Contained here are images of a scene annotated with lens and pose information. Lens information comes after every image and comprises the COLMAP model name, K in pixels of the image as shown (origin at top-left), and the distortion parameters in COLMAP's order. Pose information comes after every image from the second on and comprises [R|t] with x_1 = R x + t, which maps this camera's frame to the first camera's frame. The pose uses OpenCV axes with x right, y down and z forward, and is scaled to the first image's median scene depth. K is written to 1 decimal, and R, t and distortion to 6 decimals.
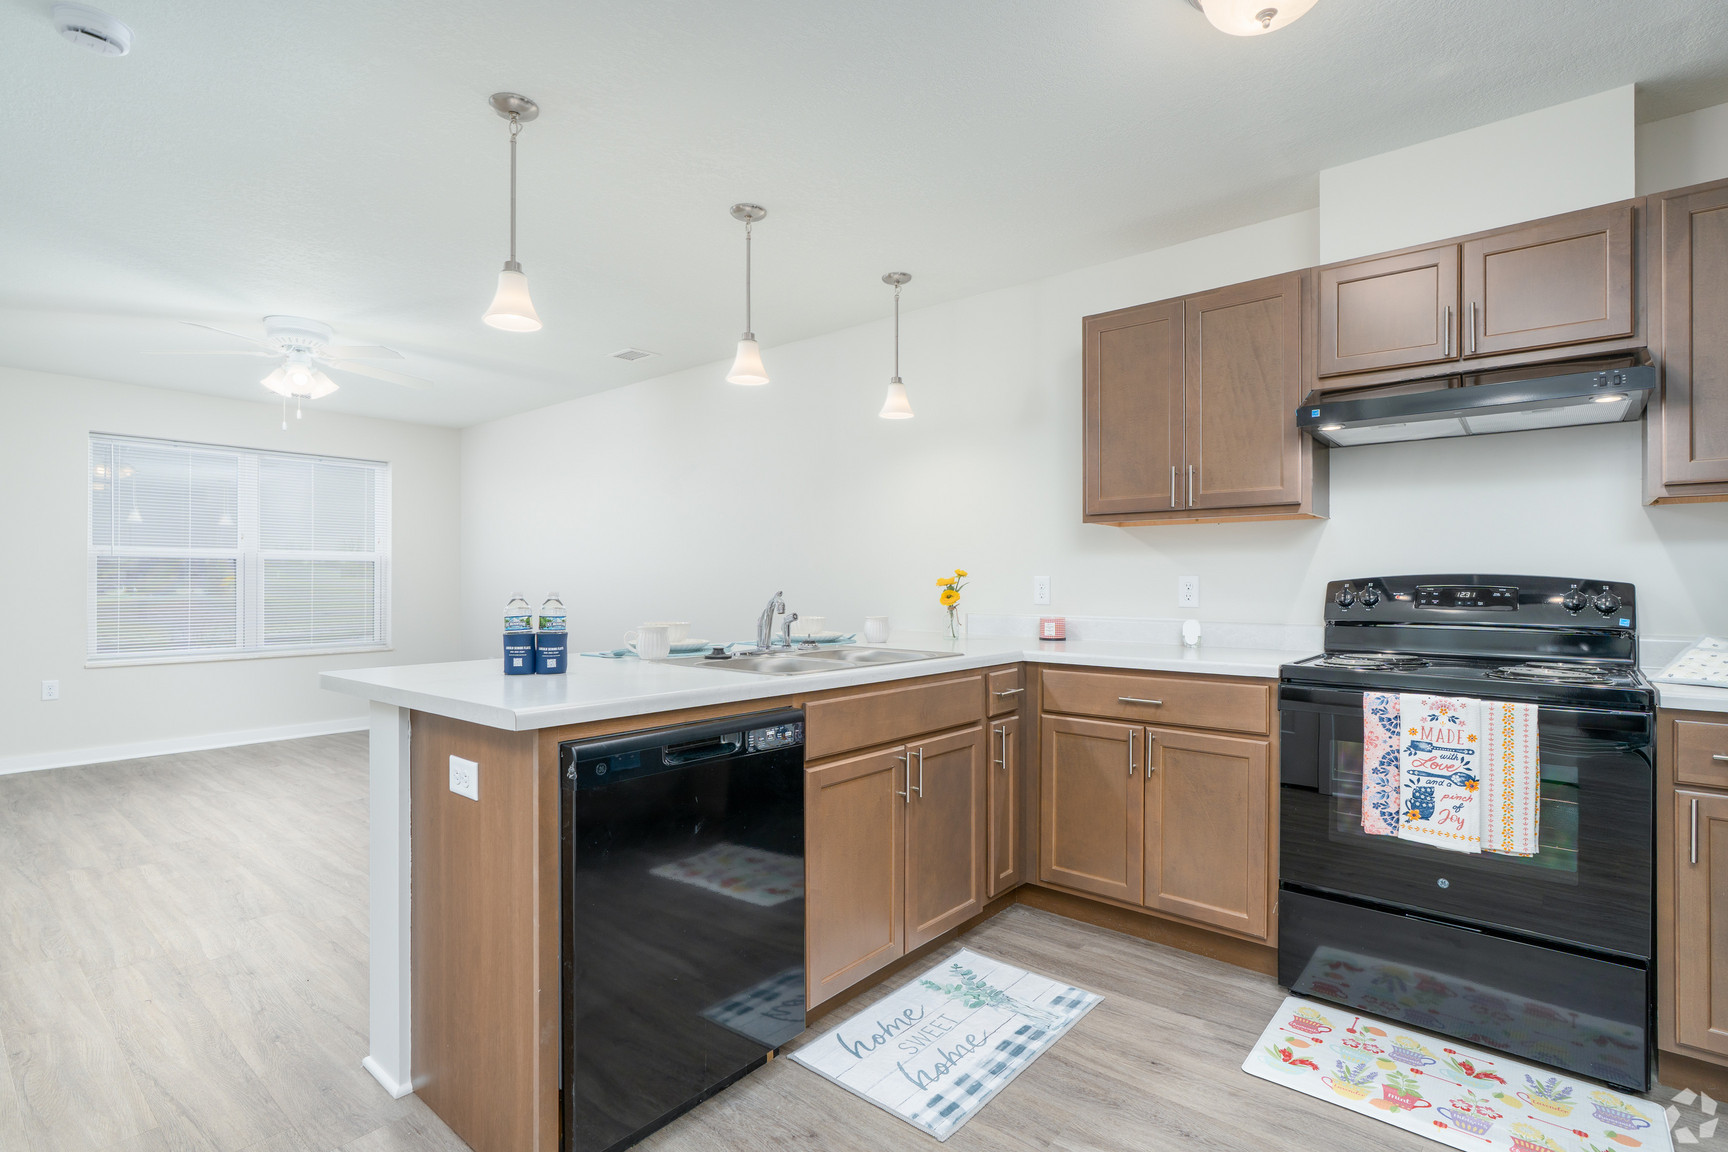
lens RADIAL K [[835.5, 0, 902.3], [0, 835.5, 575.8], [0, 0, 1]] dist [-0.001548, -0.000417]
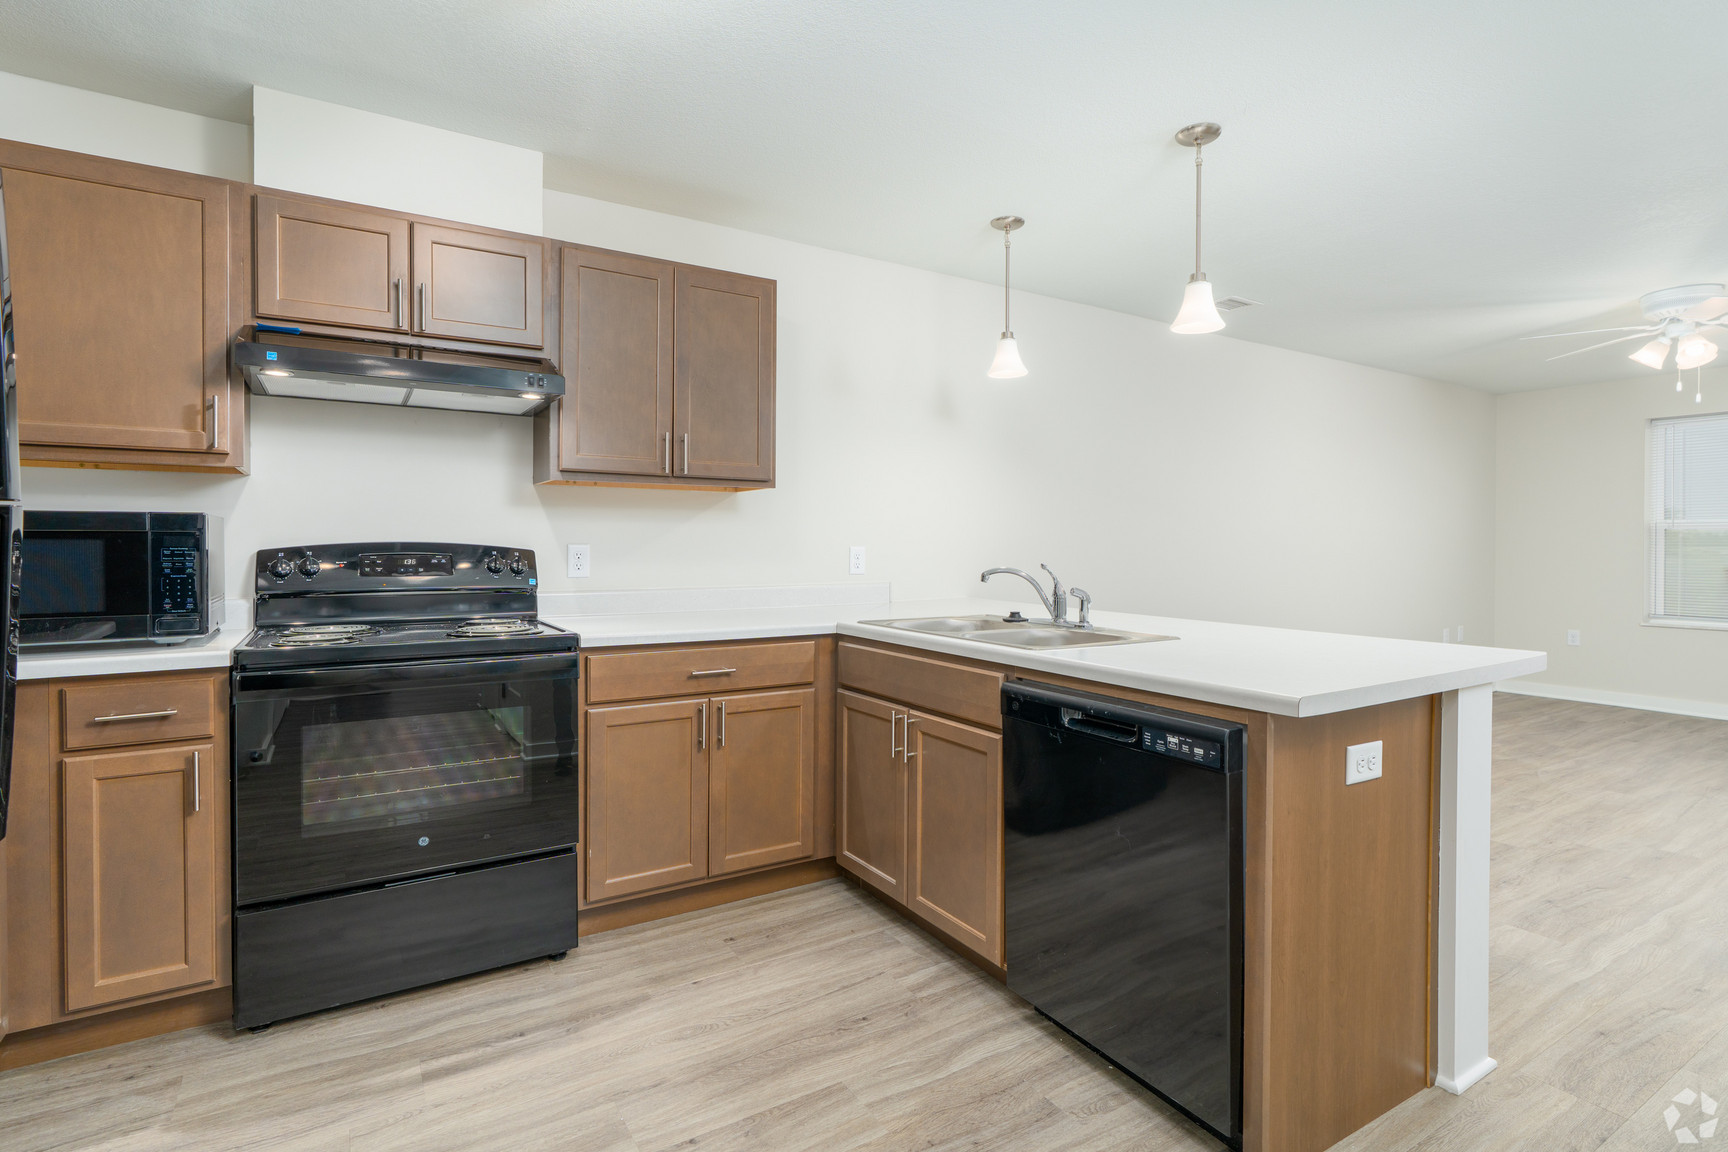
lens RADIAL K [[835.5, 0, 902.3], [0, 835.5, 575.8], [0, 0, 1]] dist [-0.001548, -0.000417]
pose [[0.344227, -0.034405, 0.938256, -0.092225], [-0.001685, 0.999304, 0.037261, 0.000205], [-0.938885, -0.014408, 0.343930, 0.077339]]
